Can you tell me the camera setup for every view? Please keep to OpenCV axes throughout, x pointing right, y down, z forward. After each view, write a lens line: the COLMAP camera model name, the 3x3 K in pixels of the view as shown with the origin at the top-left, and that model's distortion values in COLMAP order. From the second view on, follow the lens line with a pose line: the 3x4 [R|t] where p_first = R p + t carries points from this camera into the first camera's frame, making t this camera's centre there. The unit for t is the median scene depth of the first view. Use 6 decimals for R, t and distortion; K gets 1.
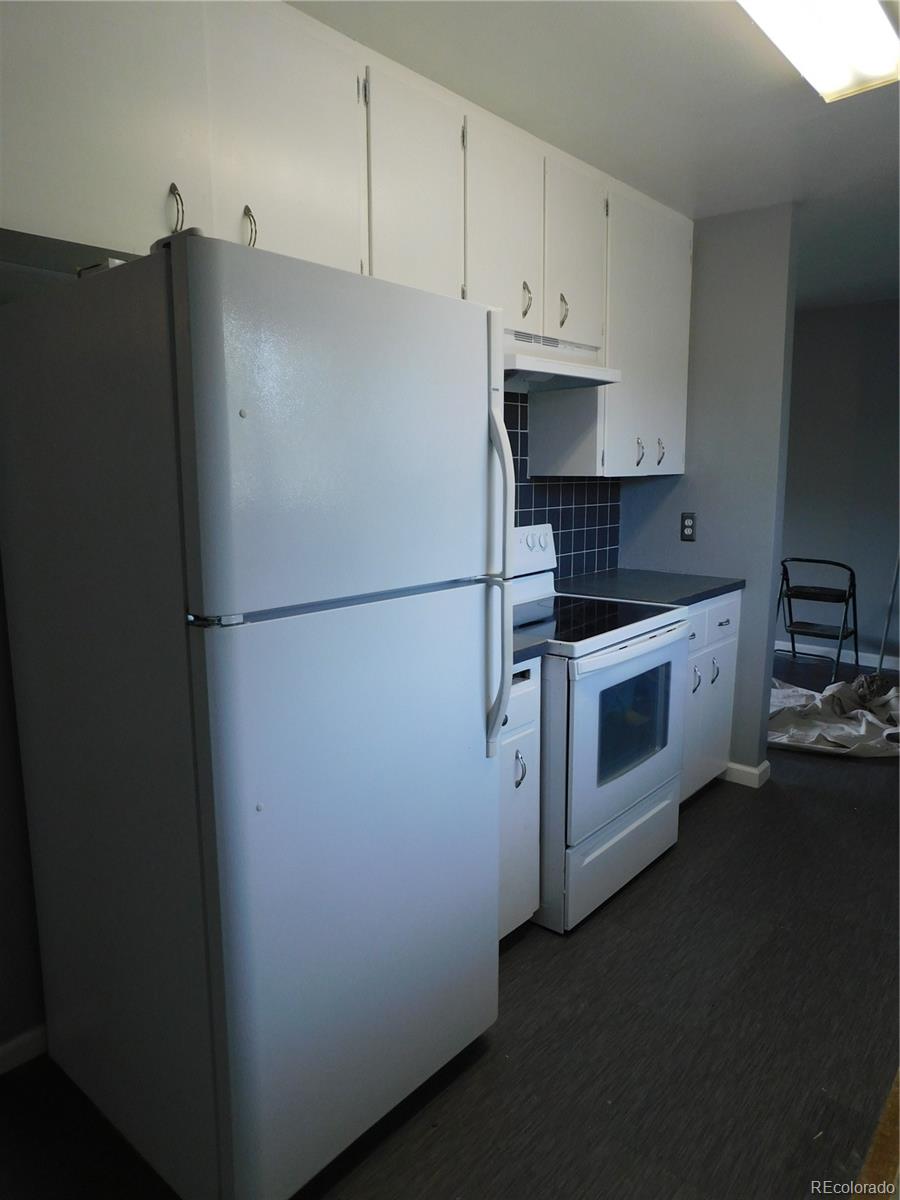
lens RADIAL K [[797.6, 0, 456.4], [0, 797.6, 596.9], [0, 0, 1]] dist [-0.000355, 0.001822]
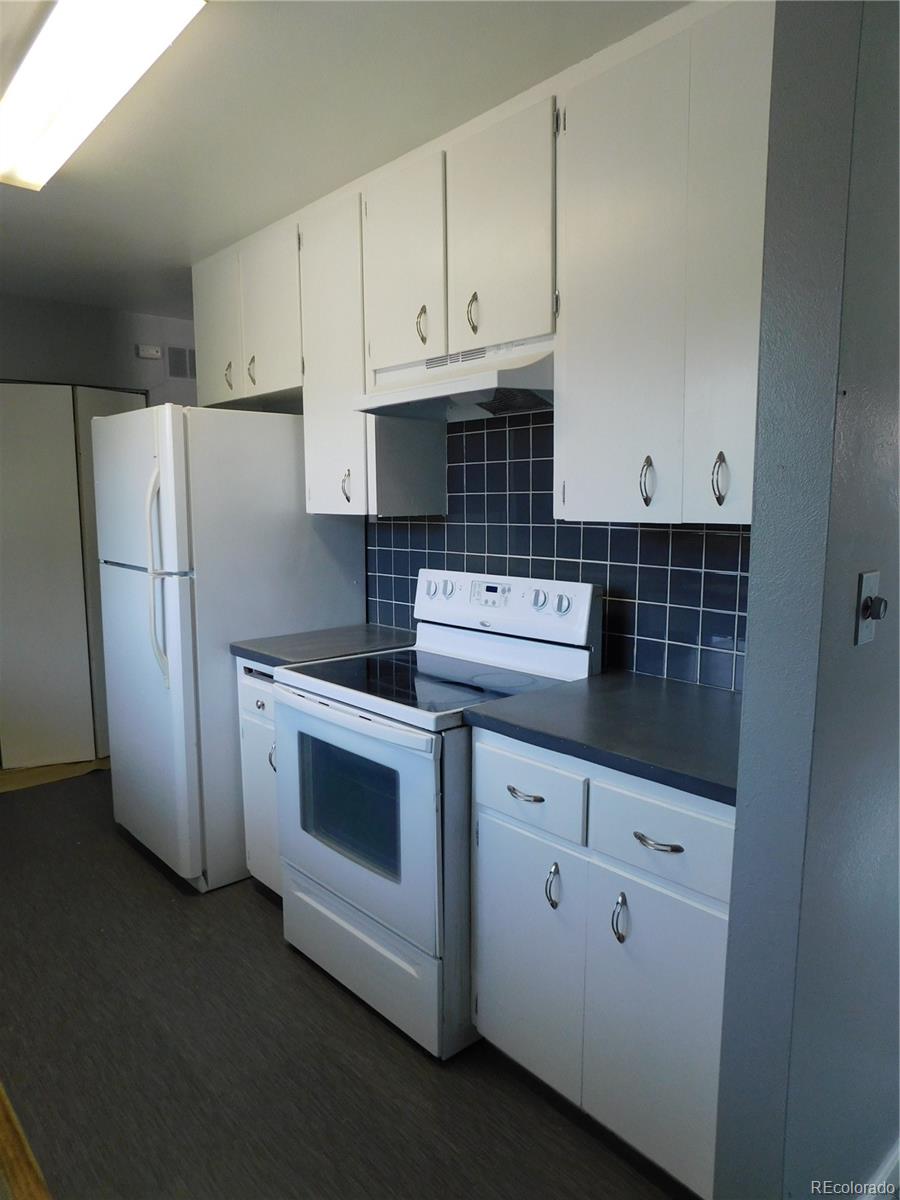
lens RADIAL K [[797.6, 0, 456.1], [0, 797.6, 605.0], [0, 0, 1]] dist [-0.000355, 0.001822]
pose [[-0.128764, 0.137193, -0.982139, 0.967832], [-0.155751, 0.975295, 0.156657, -0.192538], [0.979368, 0.173141, -0.104215, 1.112154]]
